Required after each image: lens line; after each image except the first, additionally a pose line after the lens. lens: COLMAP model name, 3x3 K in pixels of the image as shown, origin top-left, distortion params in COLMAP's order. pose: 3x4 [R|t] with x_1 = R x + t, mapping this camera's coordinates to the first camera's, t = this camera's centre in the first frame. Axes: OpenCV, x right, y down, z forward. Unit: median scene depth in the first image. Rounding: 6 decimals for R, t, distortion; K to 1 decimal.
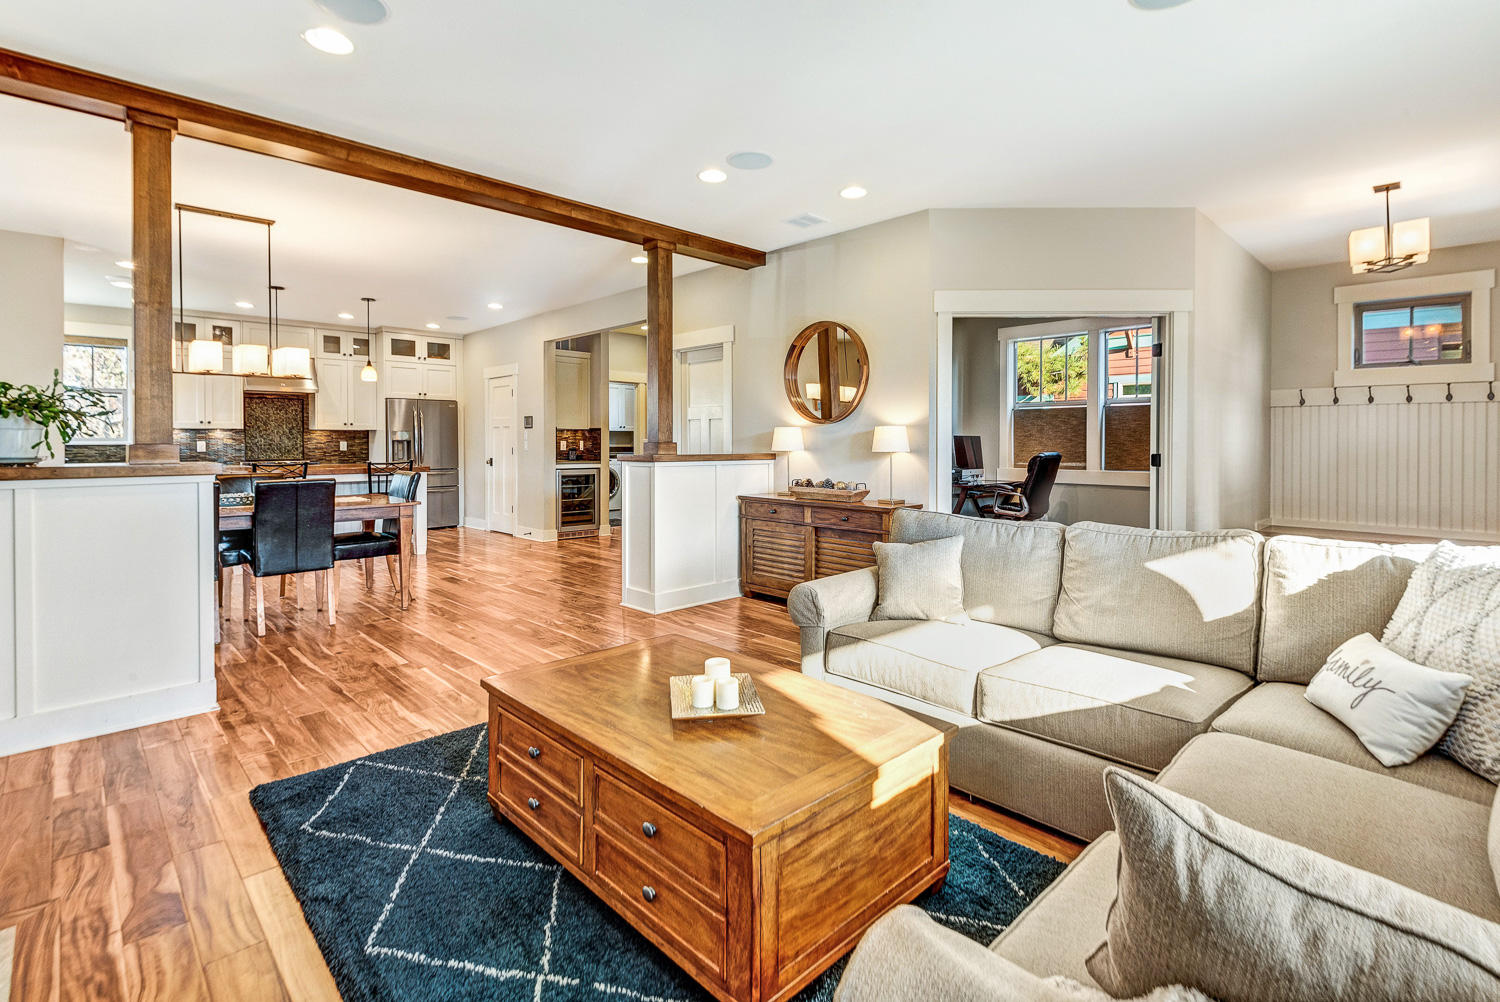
lens RADIAL K [[717.6, 0, 756.8], [0, 717.6, 441.7], [0, 0, 1]] dist [0.025405, -0.022411]
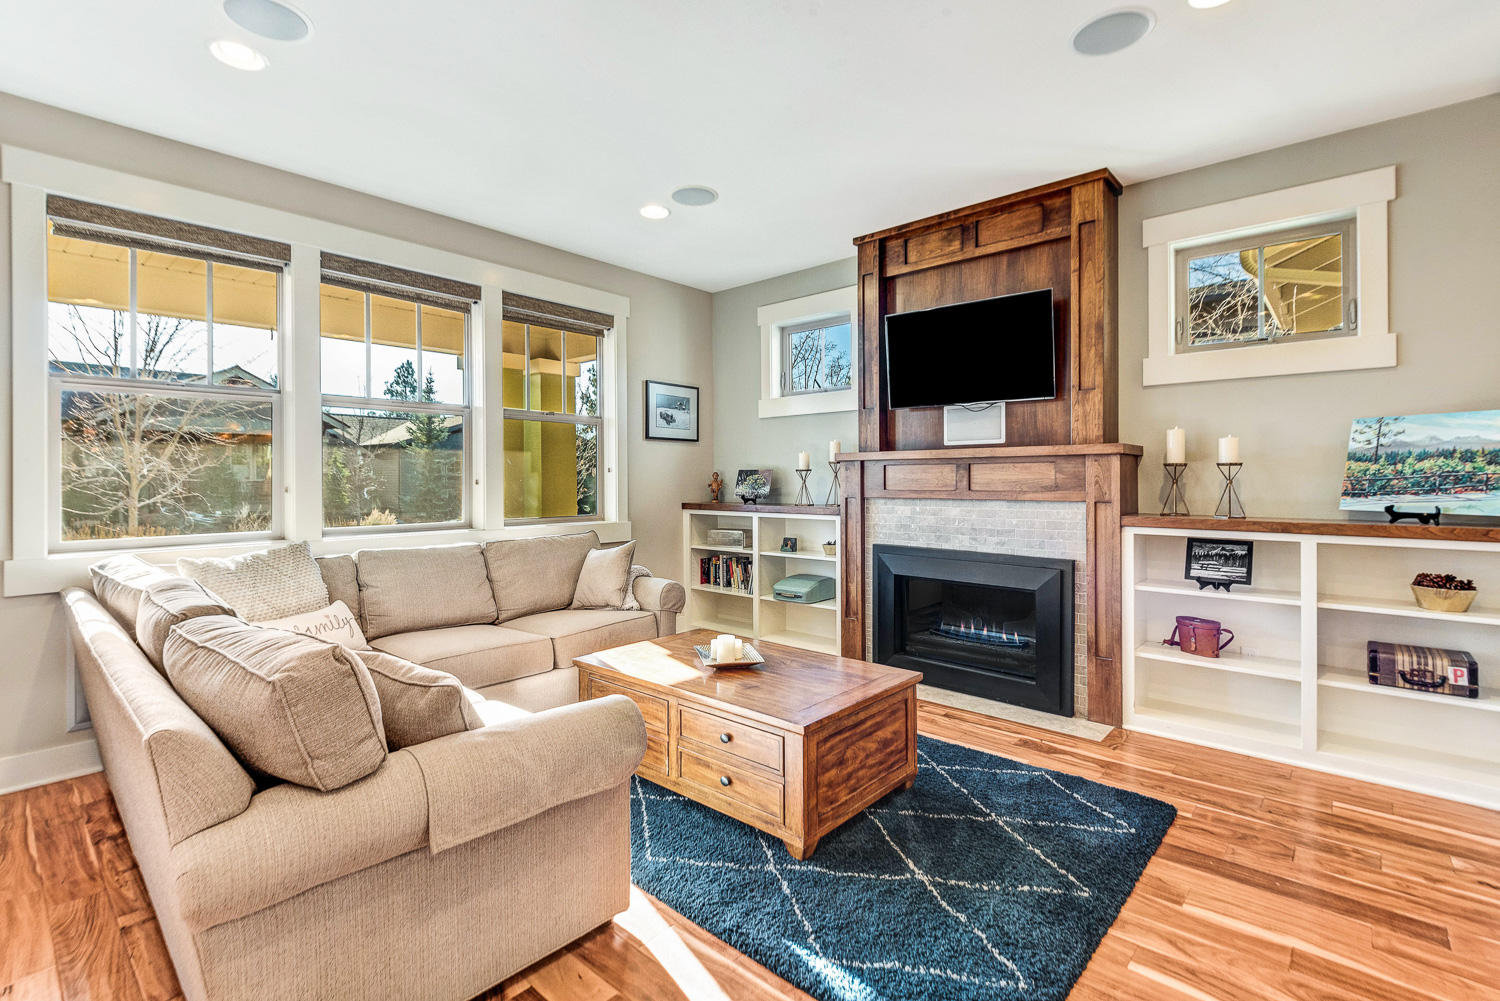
lens RADIAL K [[702.2, 0, 752.5], [0, 702.2, 484.0], [0, 0, 1]] dist [0.024766, -0.000079]
pose [[-0.997774, 0.004386, -0.066540, -0.004041], [0.003865, 0.999961, 0.007952, -0.001307], [0.066572, 0.007677, -0.997752, 0.691181]]
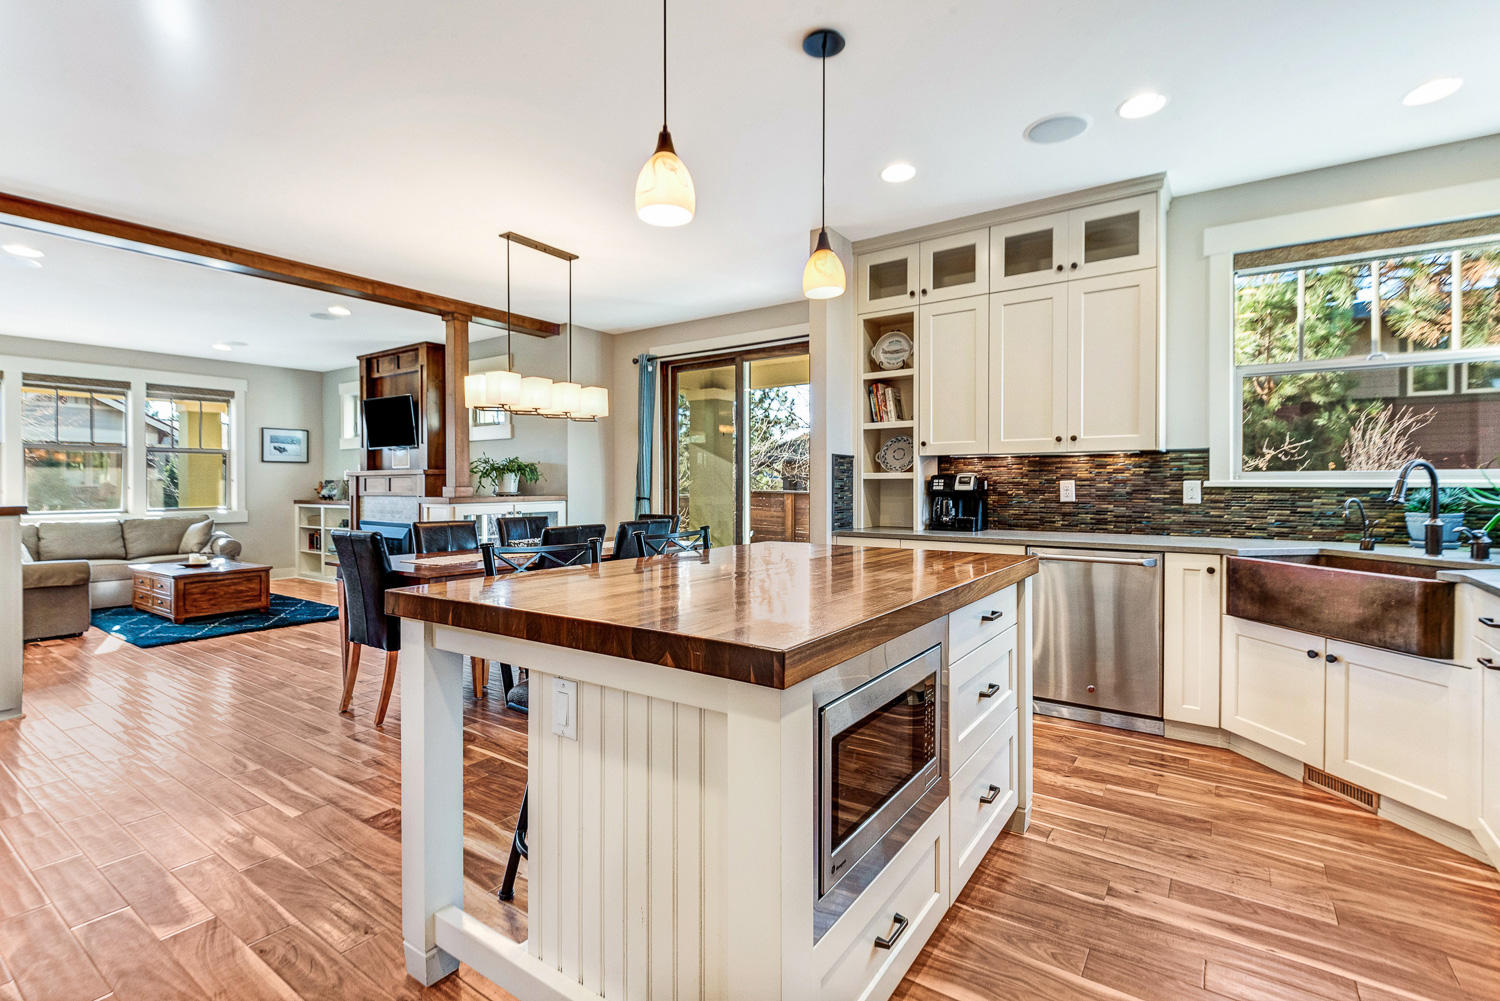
lens RADIAL K [[690.9, 0, 737.9], [0, 690.9, 486.0], [0, 0, 1]] dist [0.028748, -0.019547]
pose [[-0.983602, 0.004171, -0.180305, -0.564768], [0.003781, 0.999990, 0.002506, -0.000049], [0.180314, 0.001783, -0.983608, 1.335500]]
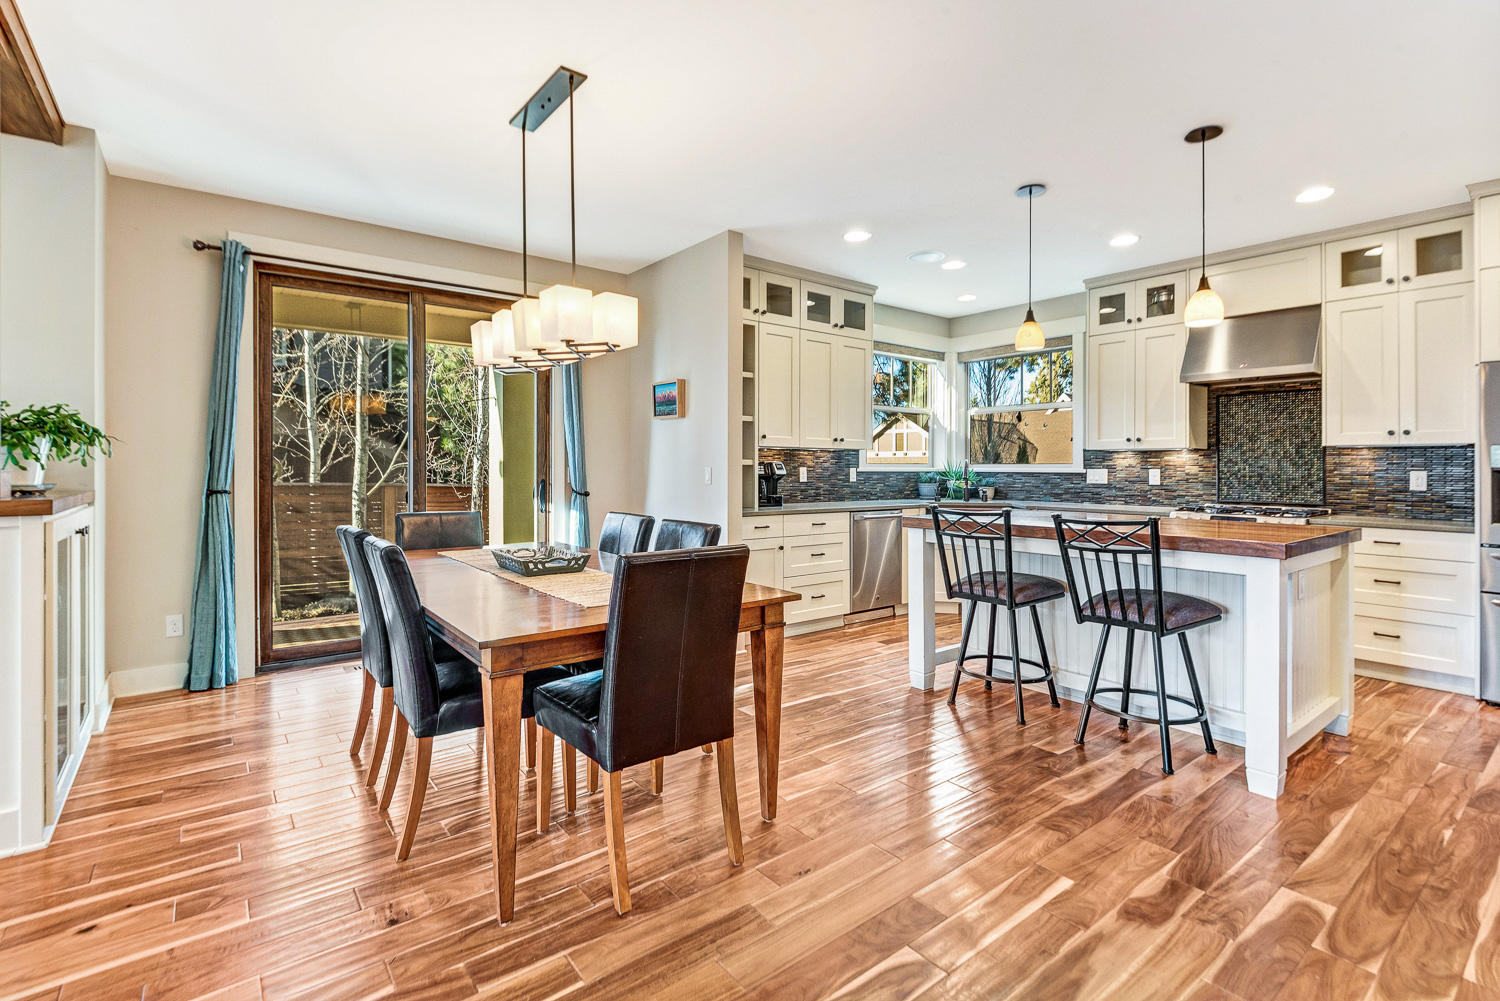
lens RADIAL K [[697.1, 0, 742.0], [0, 697.1, 468.1], [0, 0, 1]] dist [0.001841, -0.001122]
pose [[-0.113976, 0.000346, -0.993483, -0.111672], [-0.003030, 0.999995, 0.000696, -0.001285], [0.993479, 0.003089, -0.113975, 0.848777]]
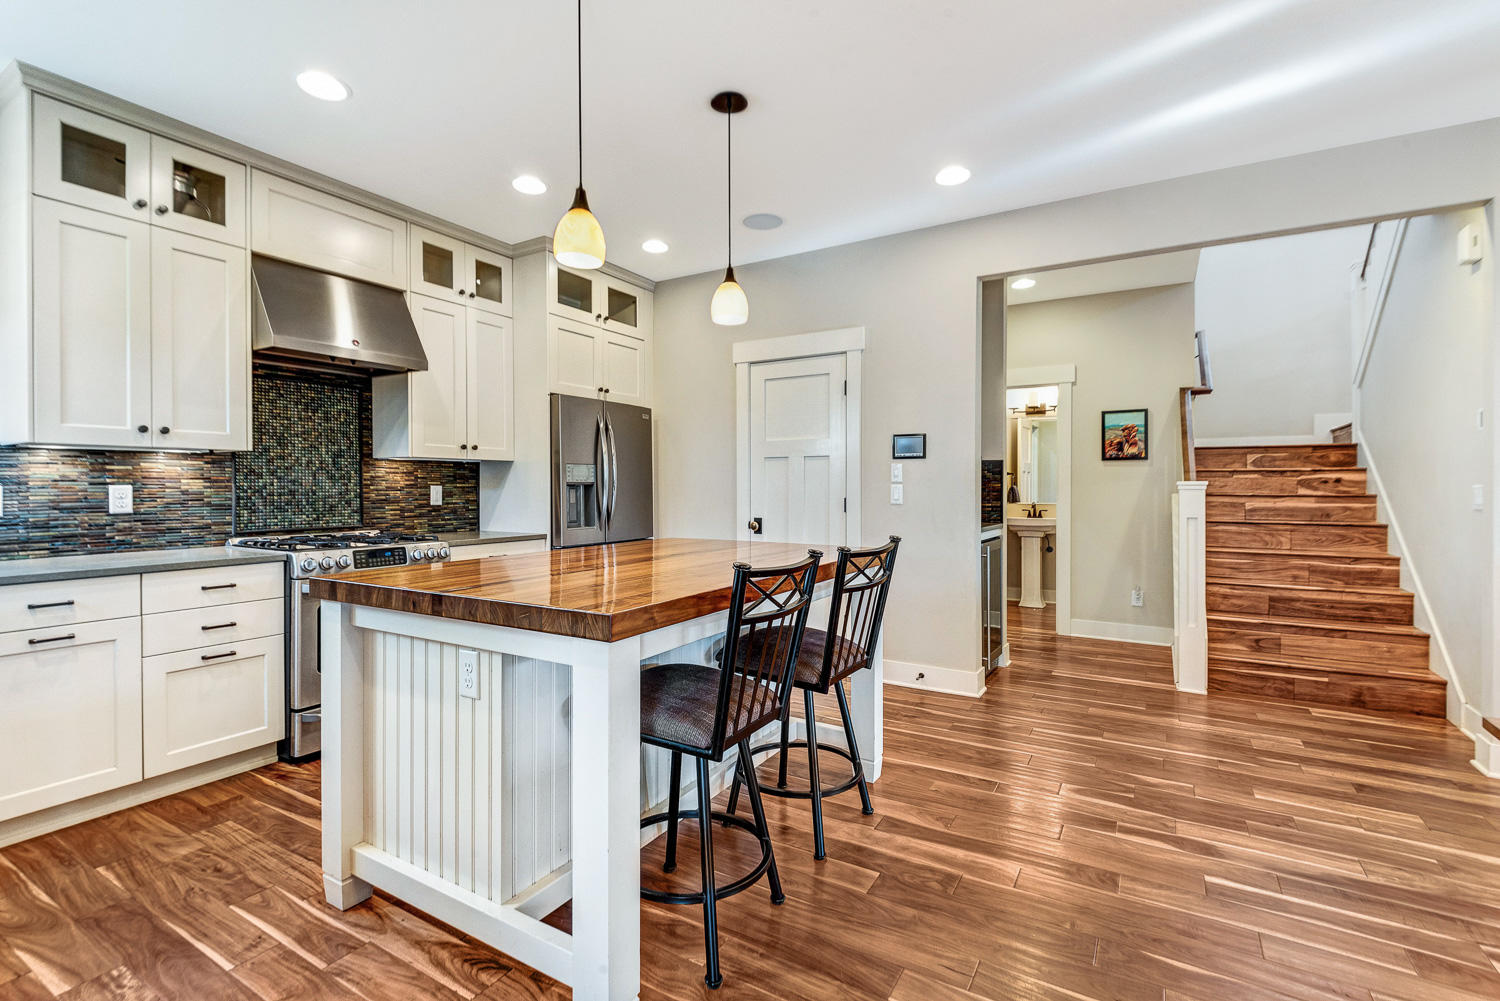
lens RADIAL K [[690.9, 0, 737.9], [0, 690.9, 486.0], [0, 0, 1]] dist [0.028748, -0.019547]
pose [[0.968901, 0.000004, 0.247450, -0.675874], [-0.000453, 0.999998, 0.001757, -0.000946], [-0.247450, -0.001814, 0.968899, 0.711315]]
